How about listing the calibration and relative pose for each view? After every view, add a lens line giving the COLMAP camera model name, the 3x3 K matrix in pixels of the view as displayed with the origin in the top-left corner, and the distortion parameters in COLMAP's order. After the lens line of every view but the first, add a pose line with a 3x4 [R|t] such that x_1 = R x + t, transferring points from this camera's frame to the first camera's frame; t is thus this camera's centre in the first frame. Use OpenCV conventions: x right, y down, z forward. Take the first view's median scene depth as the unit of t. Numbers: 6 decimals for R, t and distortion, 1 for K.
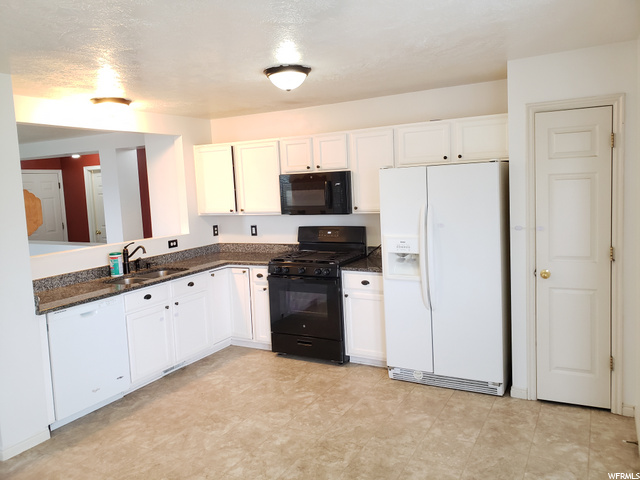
lens RADIAL K [[503.0, 0, 320.3], [0, 503.0, 234.1], [0, 0, 1]] dist [0.031707, -0.020080]
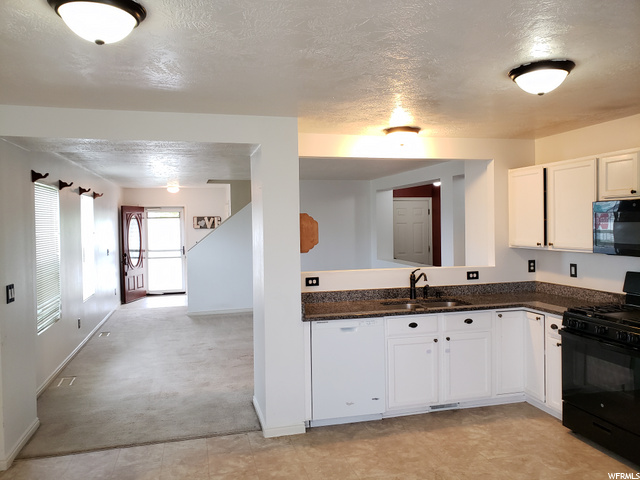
lens RADIAL K [[503.0, 0, 319.3], [0, 503.0, 241.7], [0, 0, 1]] dist [0.031707, -0.020080]
pose [[0.688864, 0.063559, -0.722098, 0.212394], [-0.093341, 0.995633, -0.001410, -0.017389], [0.718856, 0.068373, 0.691789, 0.168804]]
